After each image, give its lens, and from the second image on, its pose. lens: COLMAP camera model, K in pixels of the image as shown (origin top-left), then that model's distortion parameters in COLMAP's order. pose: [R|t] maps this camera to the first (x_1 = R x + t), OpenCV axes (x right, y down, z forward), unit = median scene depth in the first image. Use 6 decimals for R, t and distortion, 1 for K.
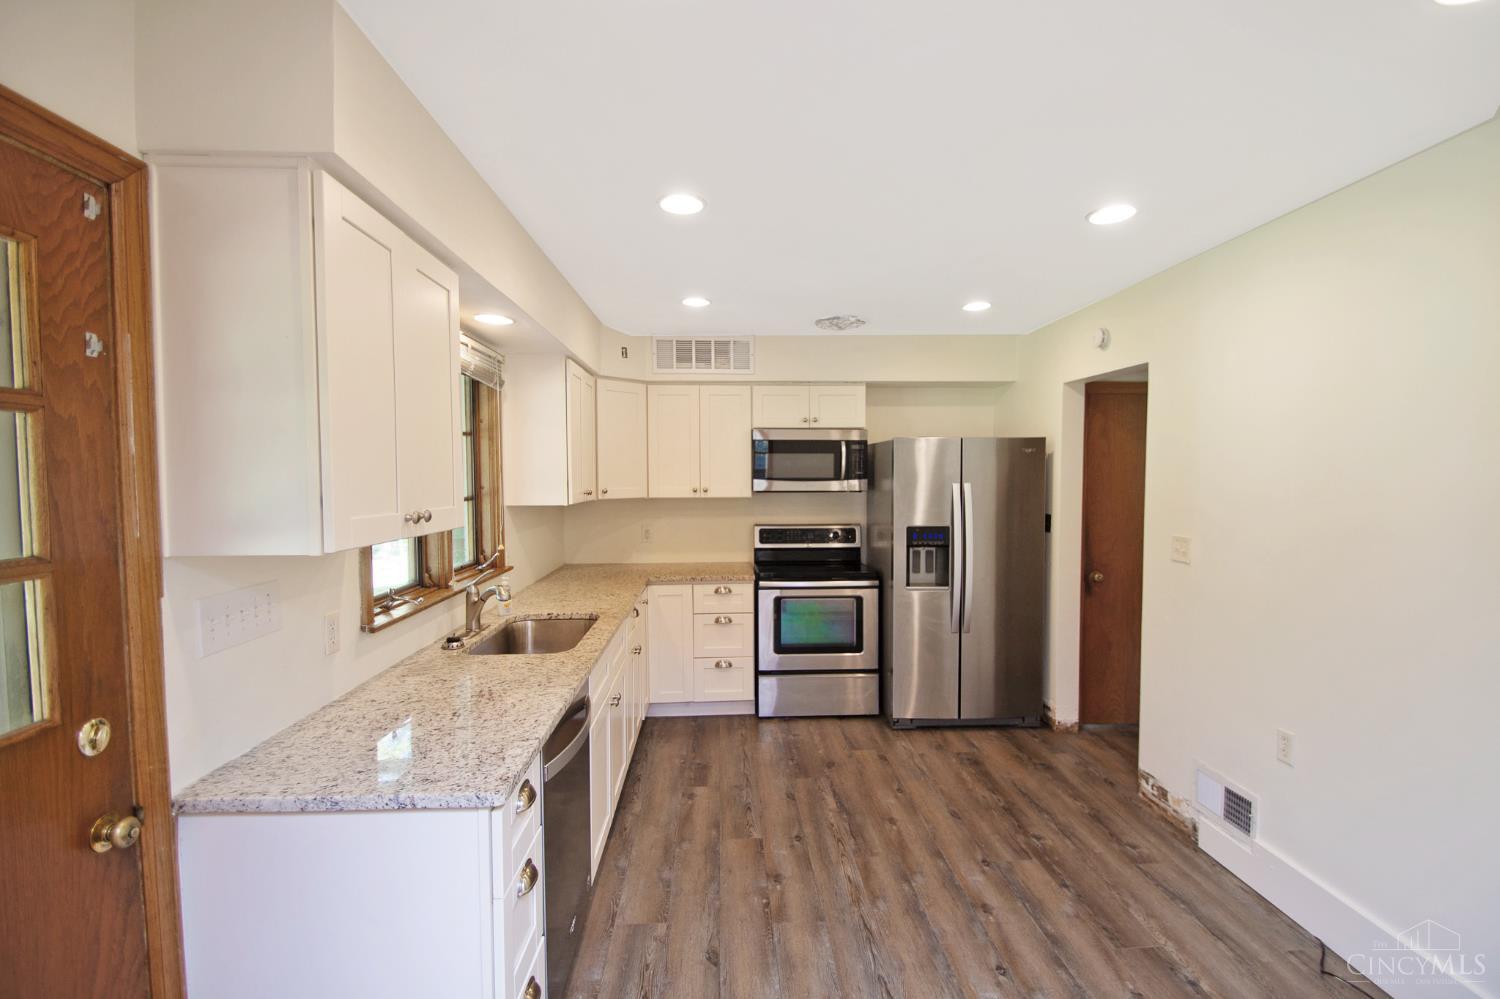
lens RADIAL K [[670.9, 0, 760.3], [0, 670.9, 505.8], [0, 0, 1]] dist [0.022372, -0.019965]
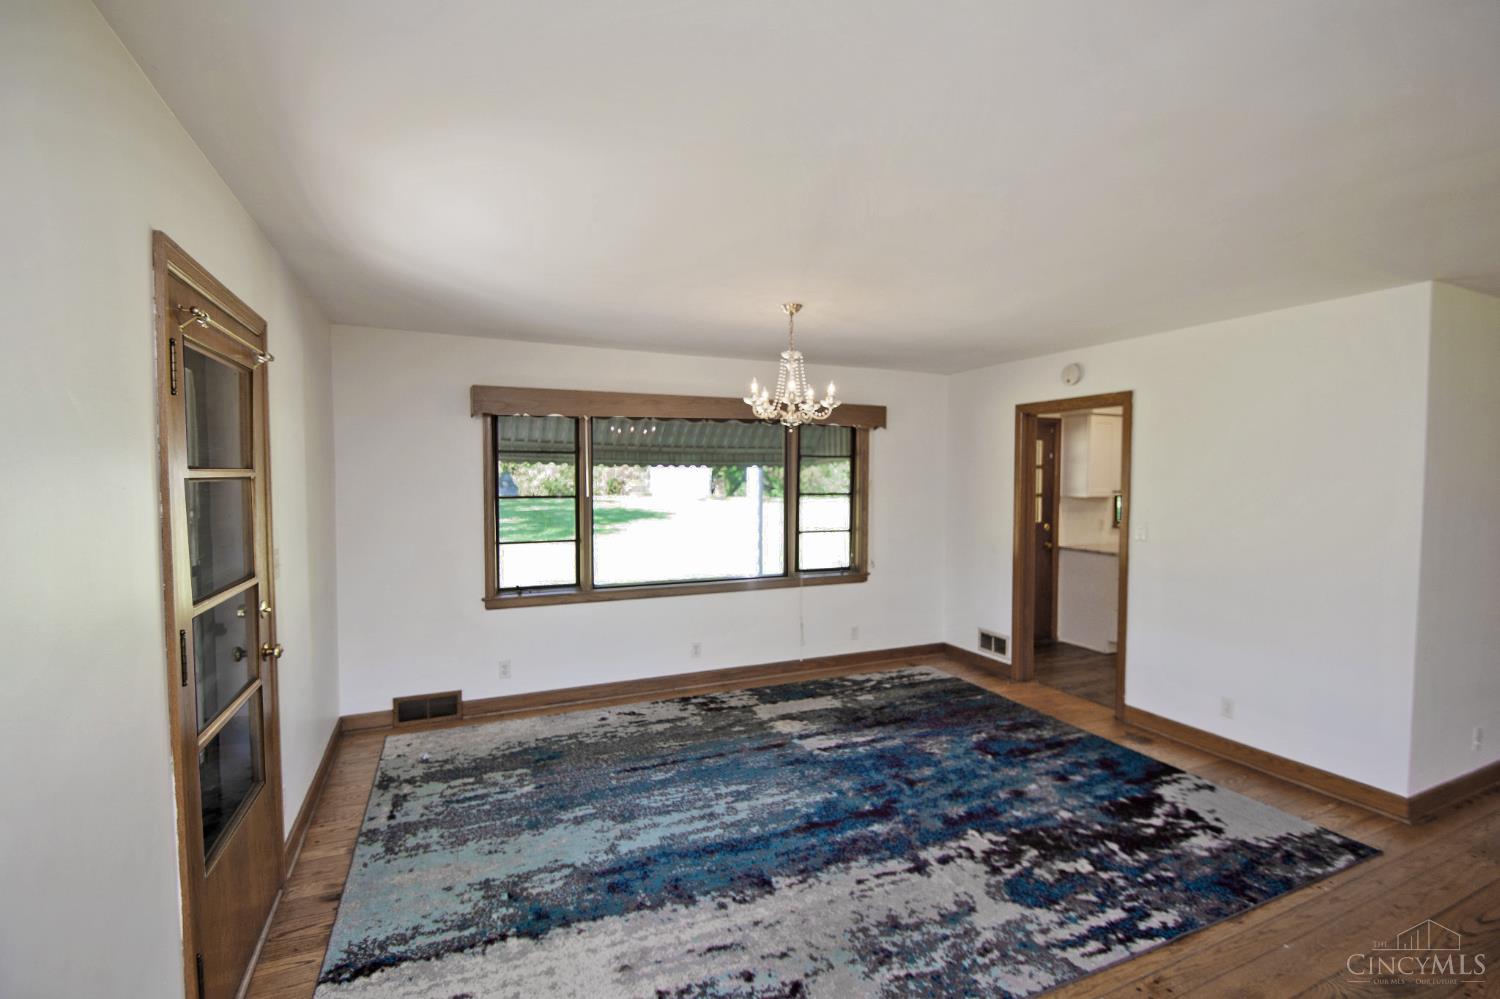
lens RADIAL K [[685.7, 0, 759.4], [0, 685.7, 503.9], [0, 0, 1]] dist [0.024394, -0.022027]
pose [[0.364089, 0.041546, -0.930437, 0.972104], [-0.048725, 0.998486, 0.025518, 0.036696], [0.930089, 0.036045, 0.365563, -0.934835]]
